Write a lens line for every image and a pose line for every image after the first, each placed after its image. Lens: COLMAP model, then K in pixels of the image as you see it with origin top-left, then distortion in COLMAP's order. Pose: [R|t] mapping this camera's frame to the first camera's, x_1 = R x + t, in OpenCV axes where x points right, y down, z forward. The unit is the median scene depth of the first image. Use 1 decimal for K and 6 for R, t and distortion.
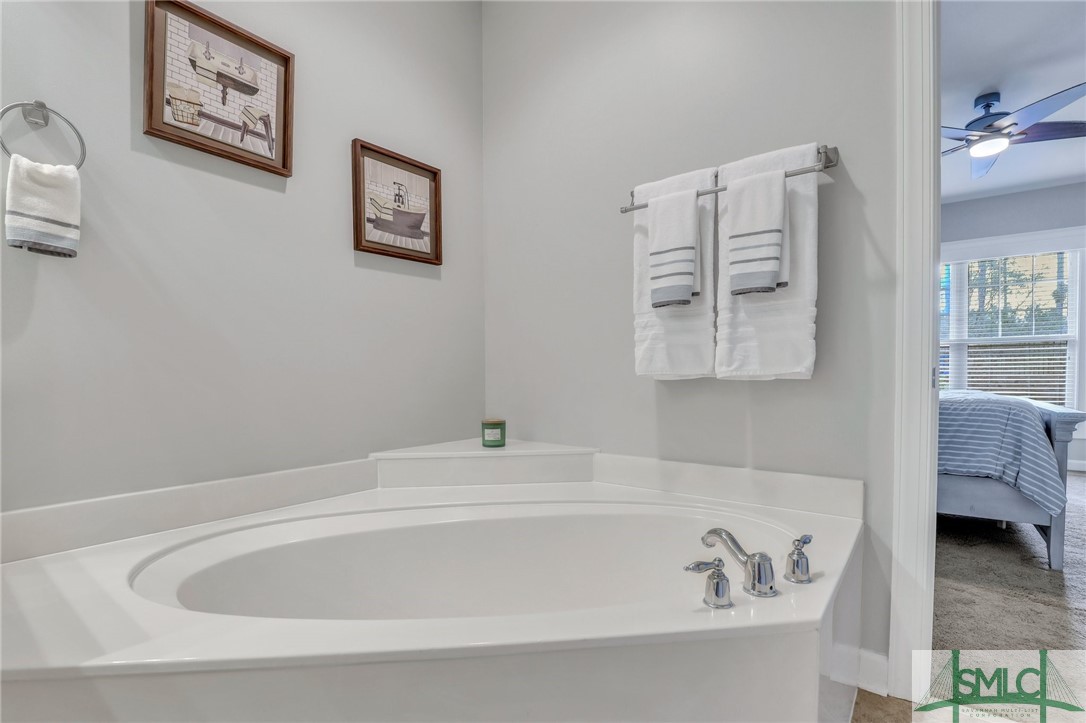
lens RADIAL K [[516.0, 0, 551.6], [0, 516.0, 374.1], [0, 0, 1]] dist [0.001721, -0.000660]
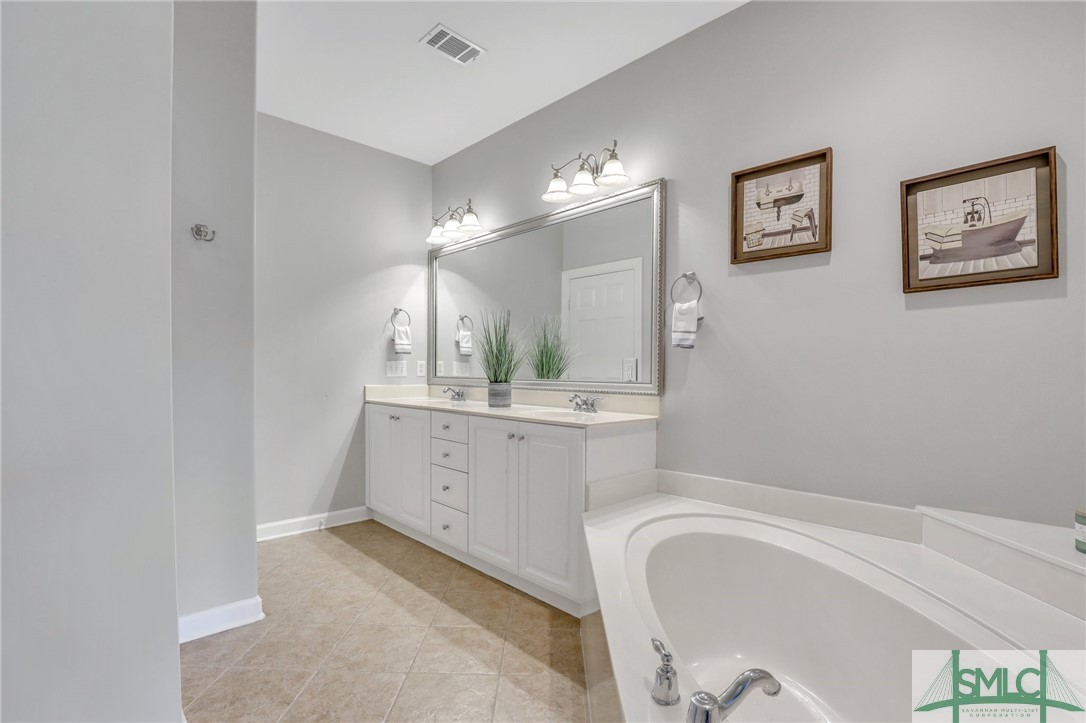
lens RADIAL K [[516.0, 0, 551.6], [0, 516.0, 374.1], [0, 0, 1]] dist [0.001721, -0.000660]
pose [[-0.115492, 0.007350, -0.993281, 0.768812], [-0.007480, 0.999938, 0.008269, -0.103589], [0.993280, 0.008385, -0.115430, 0.512336]]
